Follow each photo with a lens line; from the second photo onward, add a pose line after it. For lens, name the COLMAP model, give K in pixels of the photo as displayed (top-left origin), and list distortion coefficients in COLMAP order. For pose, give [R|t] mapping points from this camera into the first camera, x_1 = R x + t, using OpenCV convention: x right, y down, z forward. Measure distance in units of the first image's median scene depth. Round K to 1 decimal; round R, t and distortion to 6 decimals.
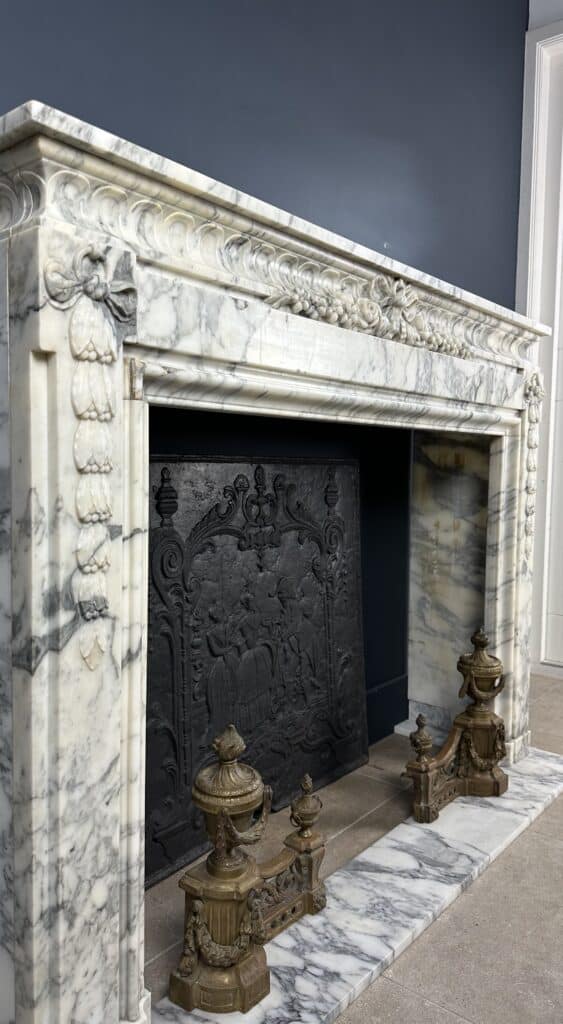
lens RADIAL K [[717.1, 0, 261.4], [0, 717.1, 514.9], [0, 0, 1]] dist [0.048165, -0.075157]
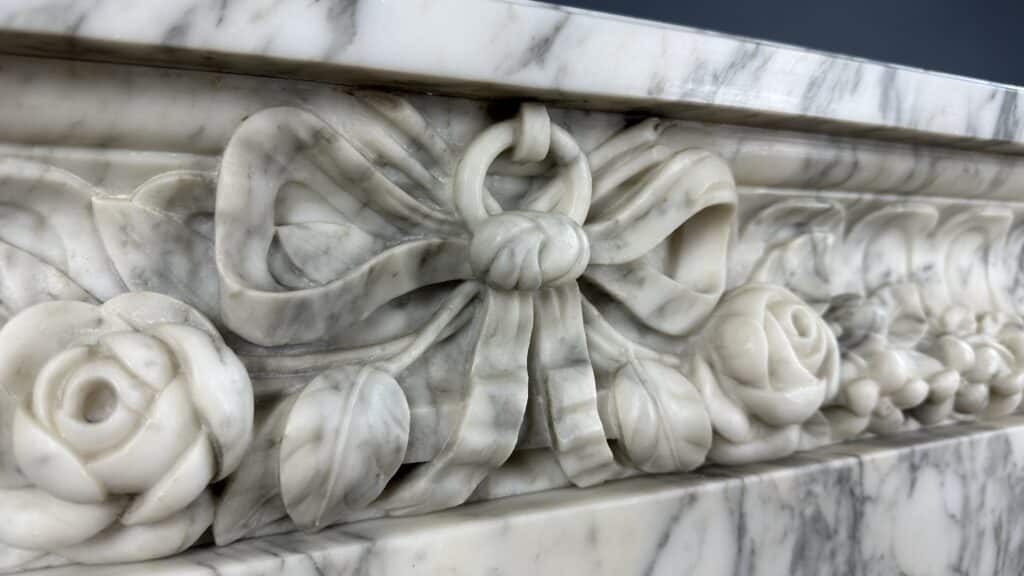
lens RADIAL K [[718.5, 0, 504.7], [0, 718.5, 288.3], [0, 0, 1]] dist [0.081039, -0.132904]
pose [[0.916101, 0.013039, -0.400736, 0.241374], [-0.022062, 0.999596, -0.017911, -0.279438], [0.400341, 0.025250, 0.916018, 0.840429]]
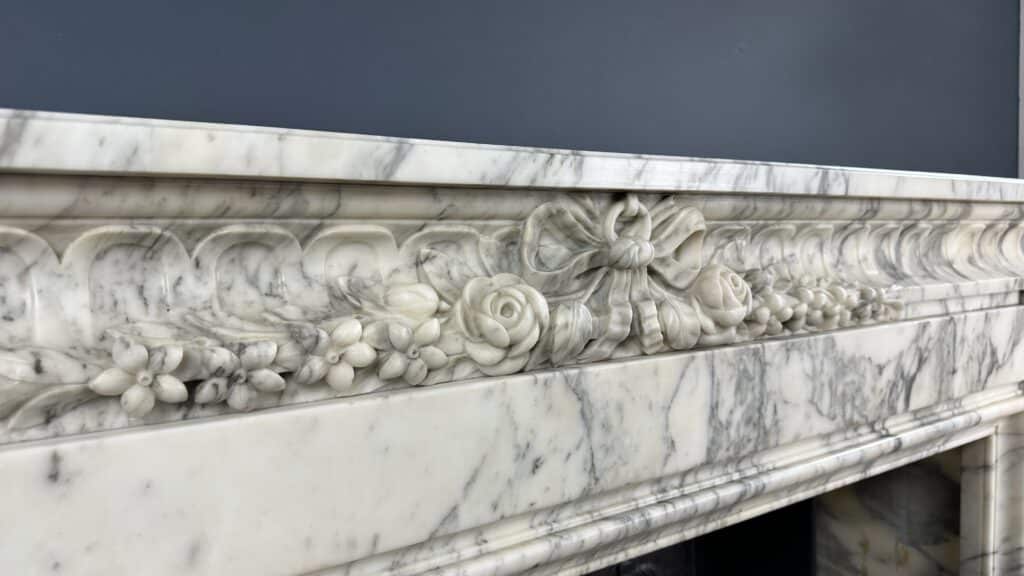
lens RADIAL K [[718.5, 0, 509.8], [0, 718.5, 296.4], [0, 0, 1]] dist [0.081039, -0.132904]
pose [[0.958529, -0.025755, -0.283828, 0.230653], [0.022011, 0.999624, -0.016372, -0.263623], [0.284143, 0.009446, 0.958735, 0.615298]]
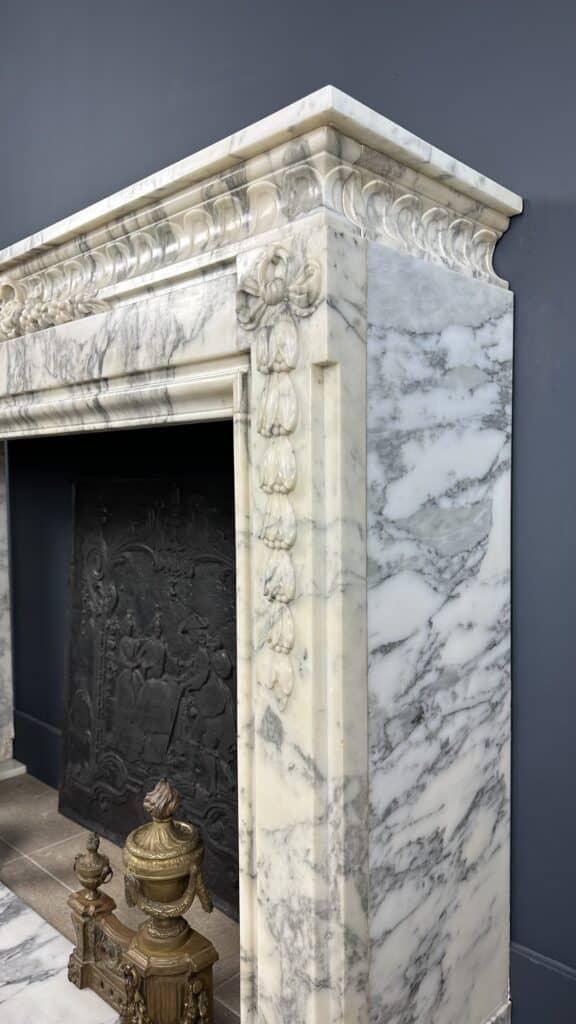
lens RADIAL K [[718.5, 0, 294.1], [0, 718.5, 516.2], [0, 0, 1]] dist [0.081039, -0.132904]
pose [[-0.054457, 0.038922, -0.997757, 1.065716], [-0.065512, 0.996948, 0.042466, -0.090100], [0.996365, 0.067678, -0.051741, 1.418840]]
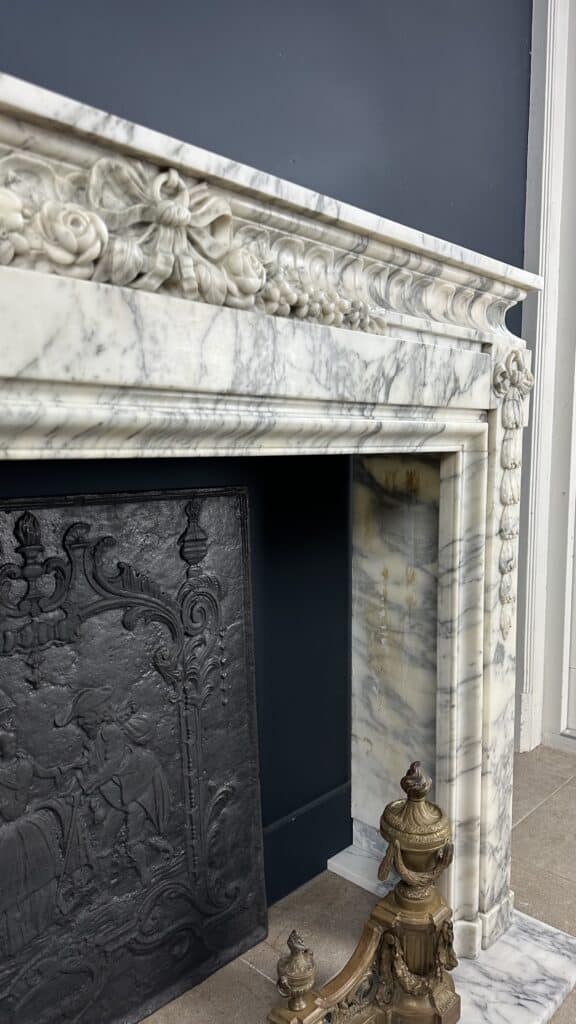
lens RADIAL K [[718.5, 0, 289.9], [0, 718.5, 513.8], [0, 0, 1]] dist [0.081039, -0.132904]
pose [[0.998843, -0.007289, -0.047541, 0.289163], [0.008583, 0.999597, 0.027066, -0.098078], [0.047325, -0.027443, 0.998503, 0.479302]]
